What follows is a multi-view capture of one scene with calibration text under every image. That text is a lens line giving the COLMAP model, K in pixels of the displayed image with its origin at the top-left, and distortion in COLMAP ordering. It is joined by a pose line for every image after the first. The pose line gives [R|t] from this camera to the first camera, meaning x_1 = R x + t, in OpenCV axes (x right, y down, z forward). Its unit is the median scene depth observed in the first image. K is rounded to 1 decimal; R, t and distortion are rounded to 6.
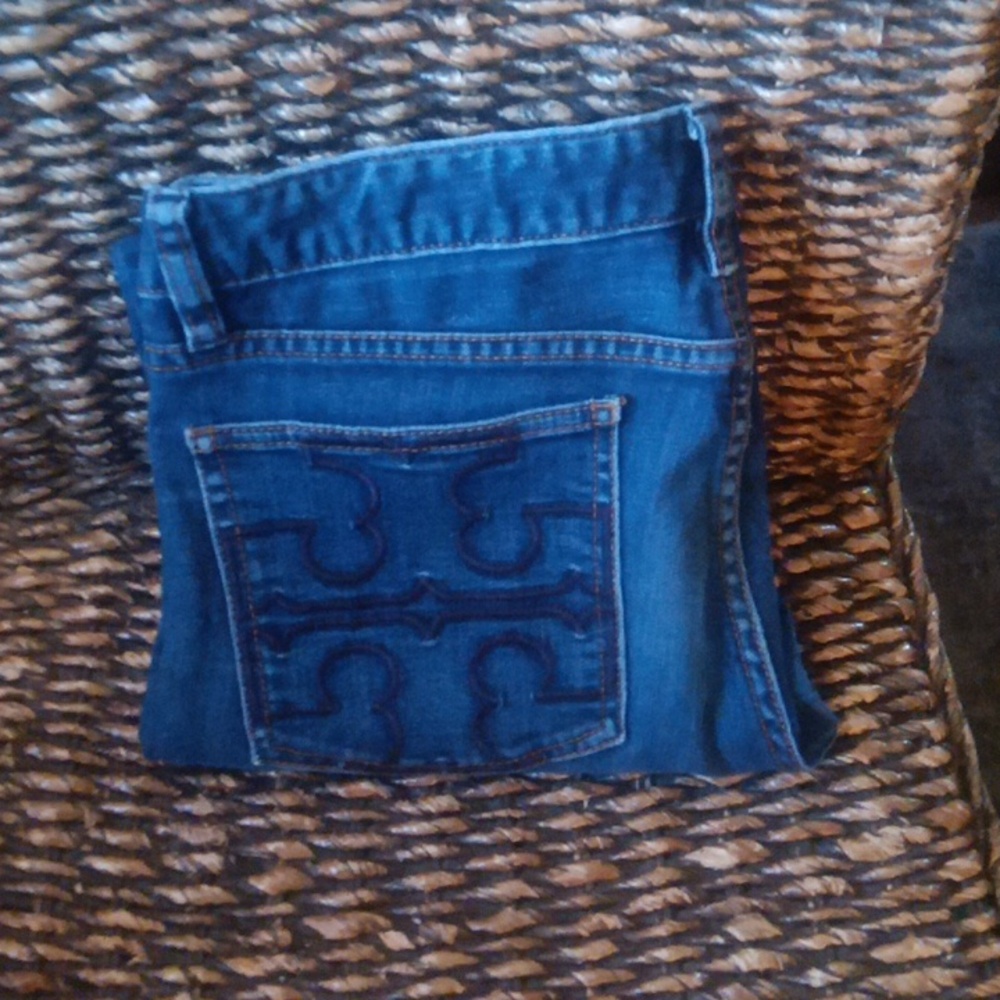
lens RADIAL K [[1608.7, 0, 500.0], [0, 1608.7, 500.0], [0, 0, 1]] dist [0.072005, -0.022202]
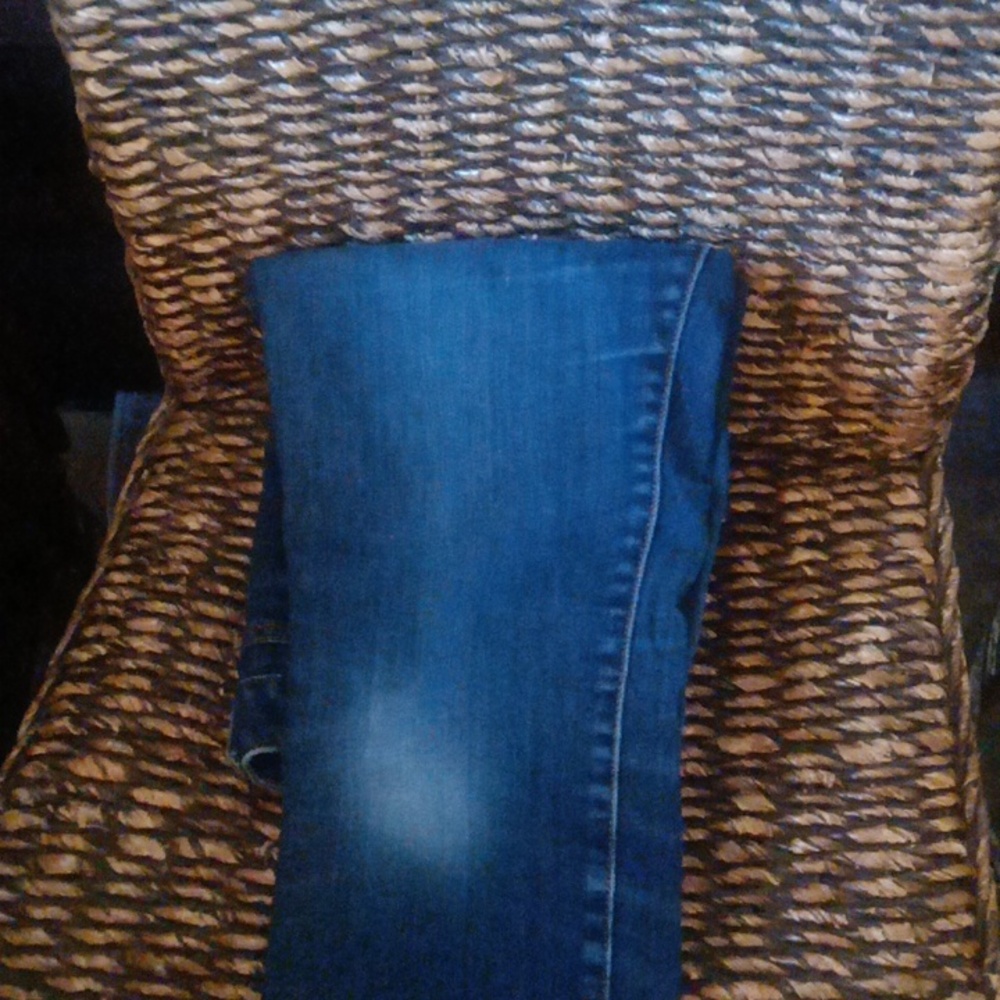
lens RADIAL K [[1608.7, 0, 500.0], [0, 1608.7, 500.0], [0, 0, 1]] dist [0.072005, -0.022202]
pose [[0.984124, 0.128913, -0.121989, 0.090326], [-0.135951, 0.989391, -0.051214, 0.132229], [0.114092, 0.066986, 0.991209, -0.237079]]
